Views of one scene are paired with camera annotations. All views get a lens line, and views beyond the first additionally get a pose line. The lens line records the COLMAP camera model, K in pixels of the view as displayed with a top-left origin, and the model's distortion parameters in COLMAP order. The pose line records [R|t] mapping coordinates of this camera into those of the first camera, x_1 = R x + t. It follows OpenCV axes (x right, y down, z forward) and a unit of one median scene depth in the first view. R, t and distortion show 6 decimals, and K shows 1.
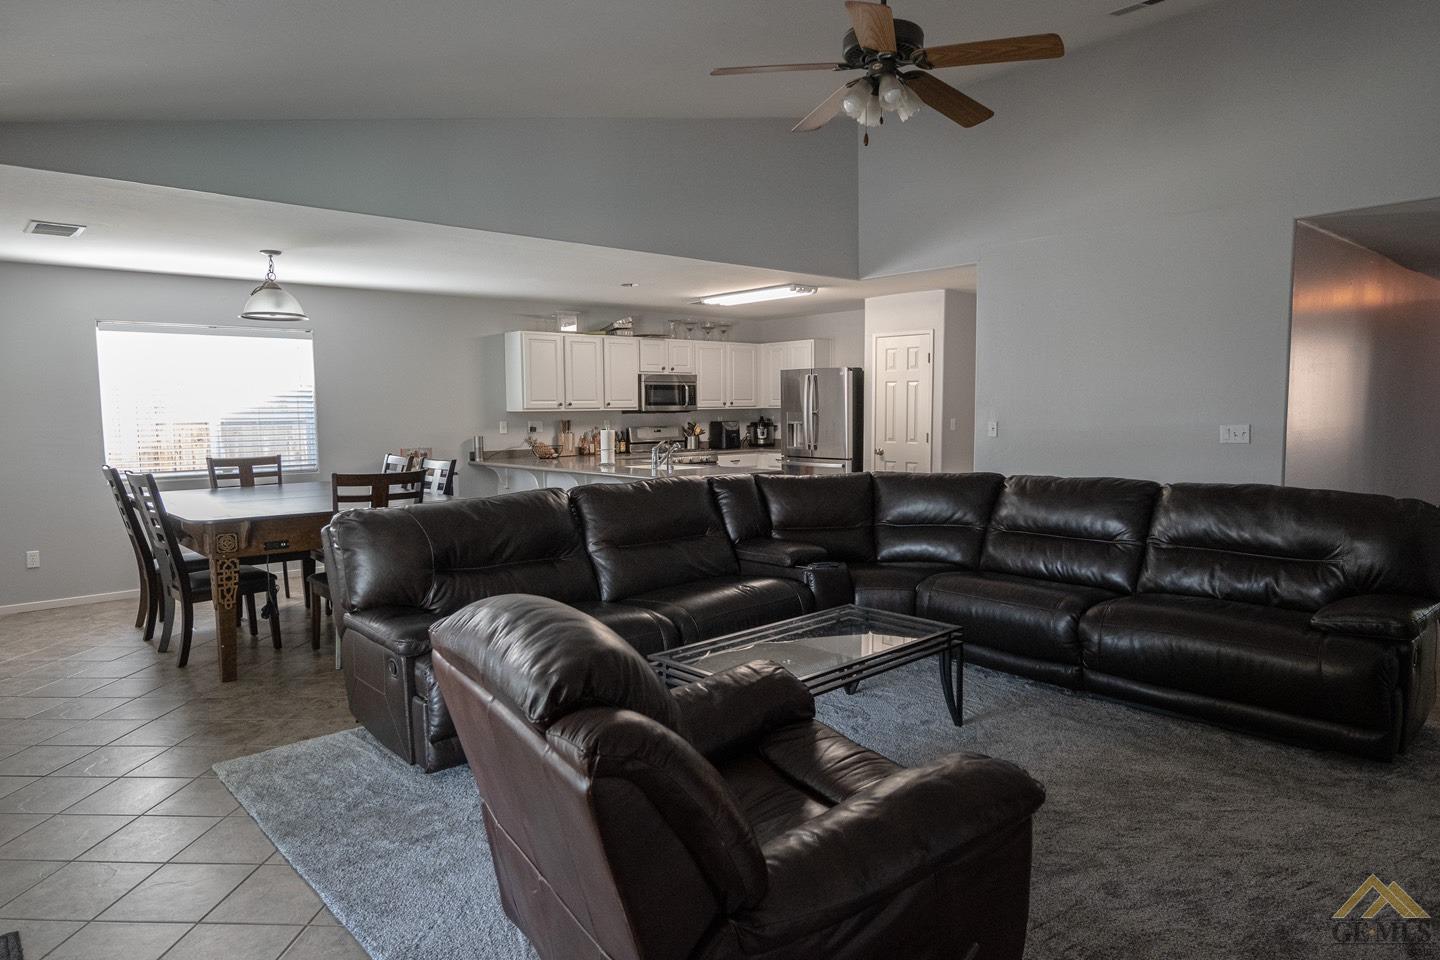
lens RADIAL K [[883.1, 0, 727.0], [0, 883.1, 479.1], [0, 0, 1]] dist [-0.003570, 0.000076]
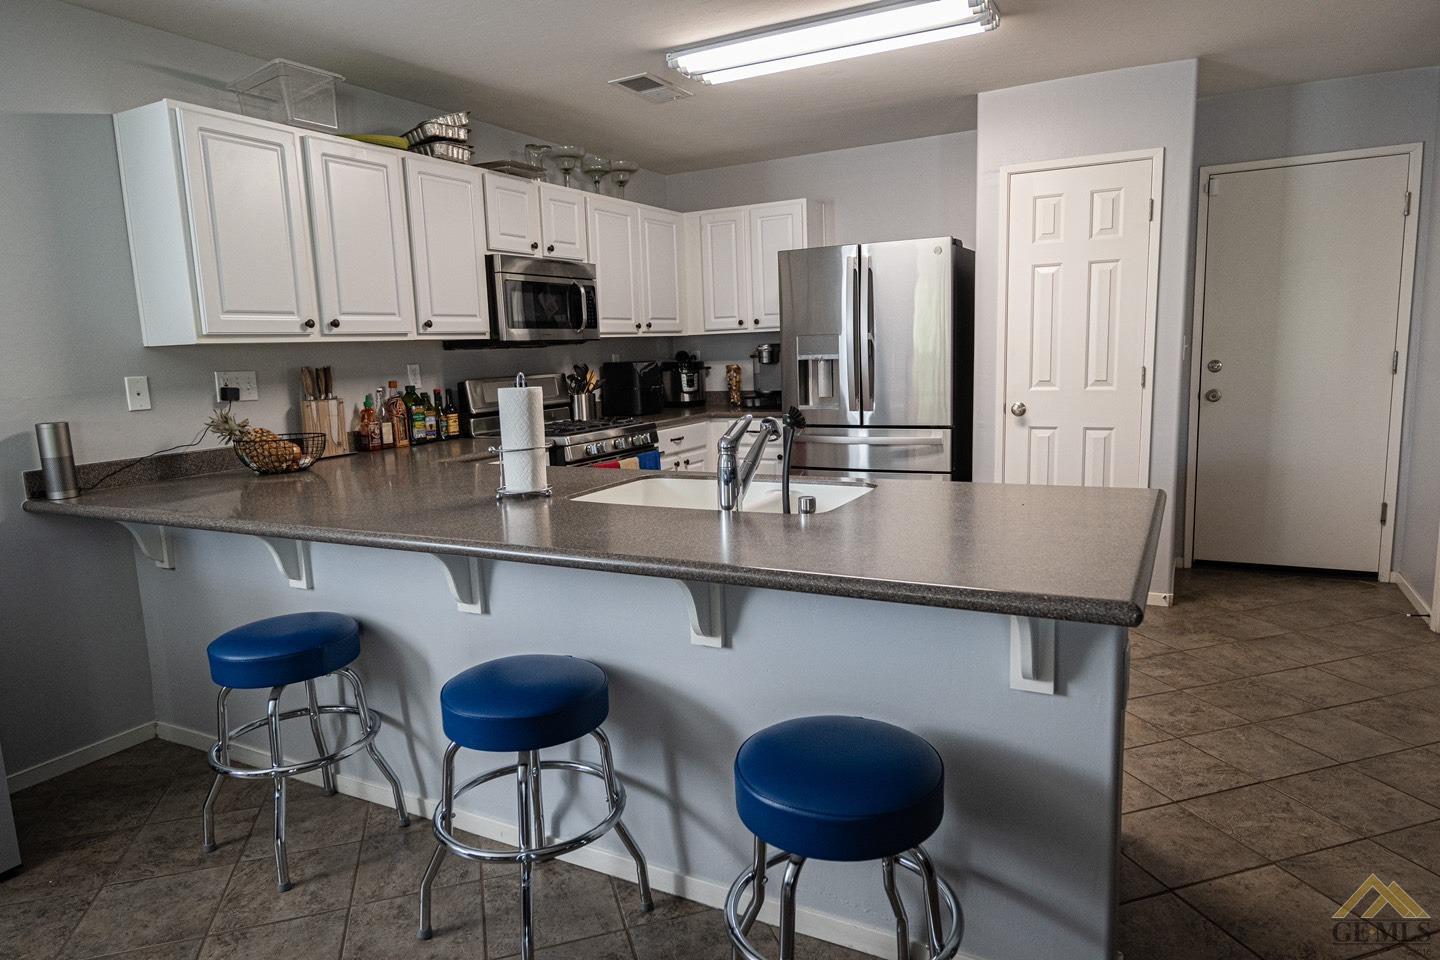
lens RADIAL K [[883.1, 0, 727.0], [0, 883.1, 479.1], [0, 0, 1]] dist [-0.003570, 0.000076]
pose [[0.940751, -0.075330, 0.330624, -0.143869], [0.055688, 0.996096, 0.068500, -0.033474], [-0.334493, -0.046029, 0.941273, 0.561598]]
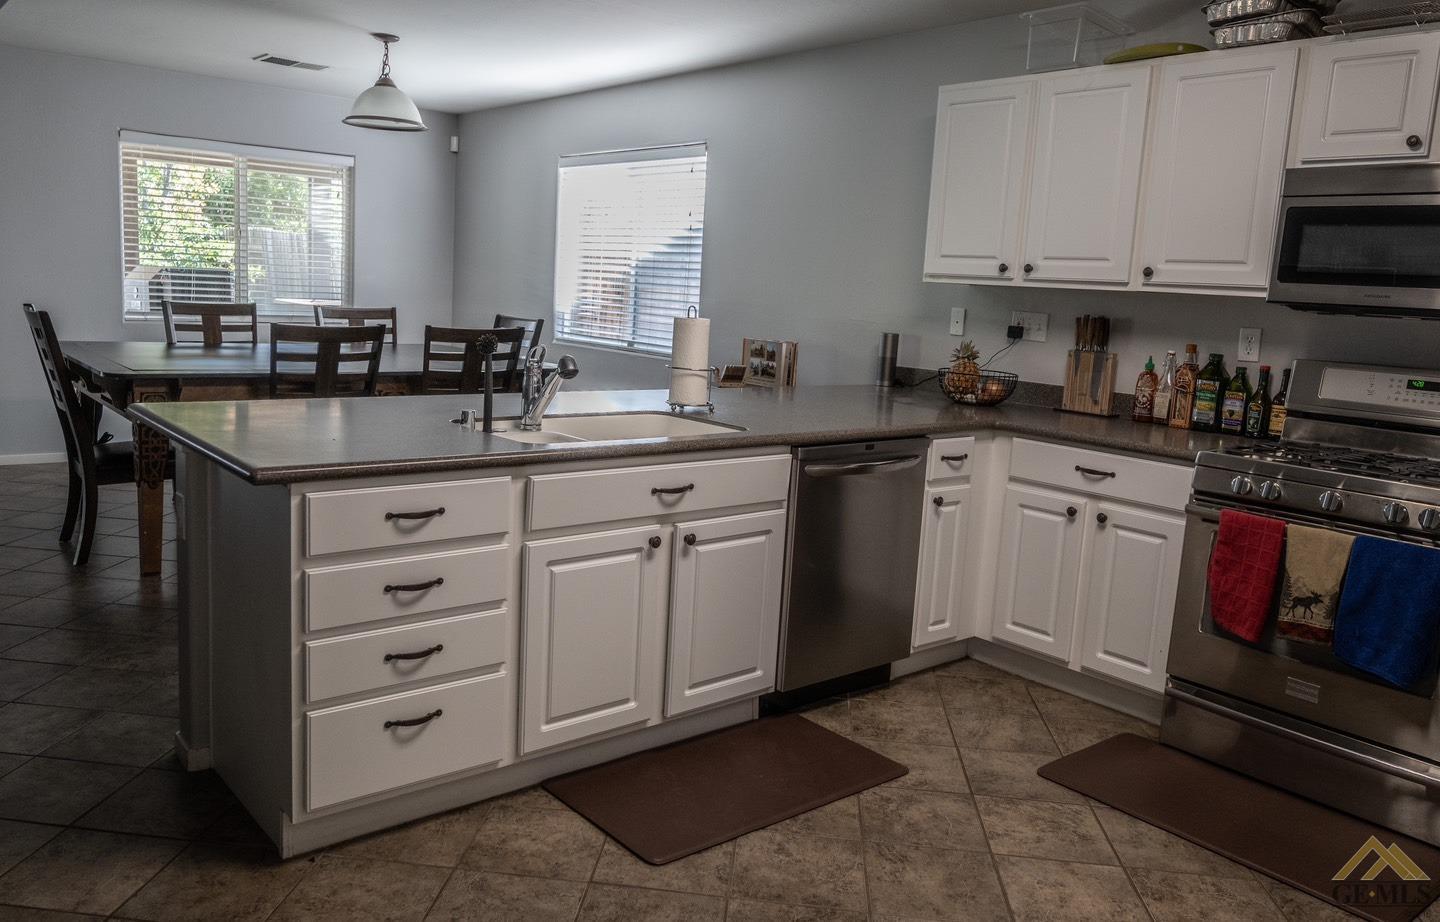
lens RADIAL K [[1083.9, 0, 688.4], [0, 1083.9, 446.2], [0, 0, 1]] dist [0.000924, -0.001720]
pose [[-0.060676, 0.159080, -0.985399, 0.278382], [-0.134399, 0.976926, 0.165988, -0.065589], [0.989068, 0.142508, -0.037896, 0.852614]]
